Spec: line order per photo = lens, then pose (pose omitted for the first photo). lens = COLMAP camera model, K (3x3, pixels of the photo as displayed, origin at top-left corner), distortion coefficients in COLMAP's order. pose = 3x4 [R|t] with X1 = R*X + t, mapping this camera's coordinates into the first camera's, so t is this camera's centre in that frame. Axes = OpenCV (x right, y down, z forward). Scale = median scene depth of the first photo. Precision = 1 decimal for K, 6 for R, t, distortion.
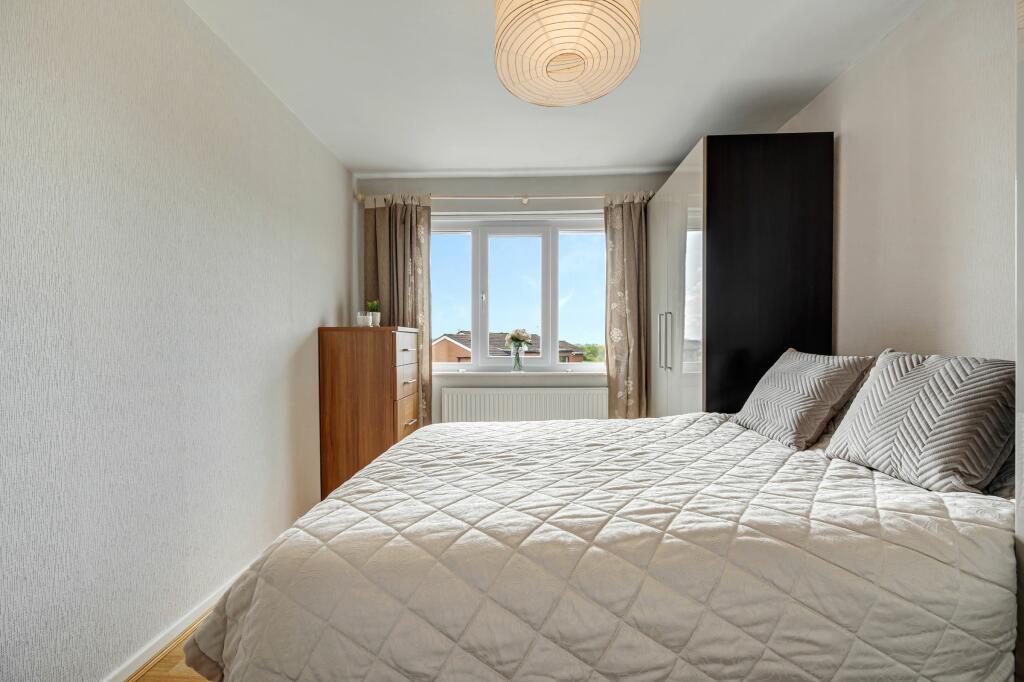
lens RADIAL K [[419.7, 0, 512.4], [0, 419.7, 348.8], [0, 0, 1]] dist [-0.003551, 0.000437]
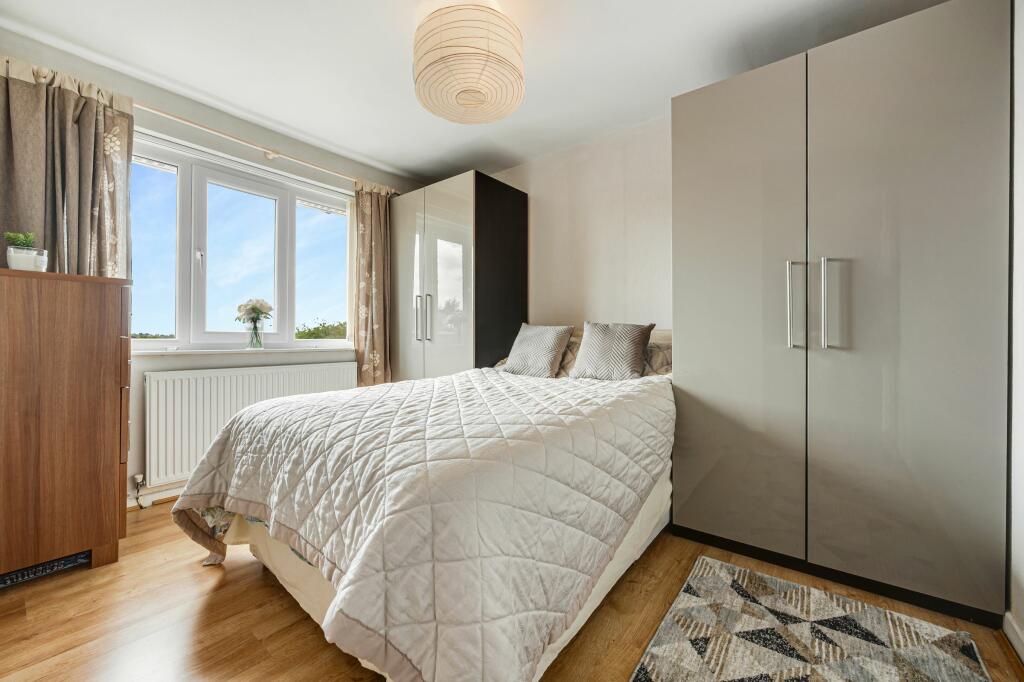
lens RADIAL K [[419.7, 0, 512.4], [0, 419.7, 336.7], [0, 0, 1]] dist [-0.003551, 0.000437]
pose [[0.571704, 0.009036, 0.820410, -0.419679], [0.002812, 0.999912, -0.012973, 0.045355], [-0.820455, 0.009724, 0.571628, 0.077142]]
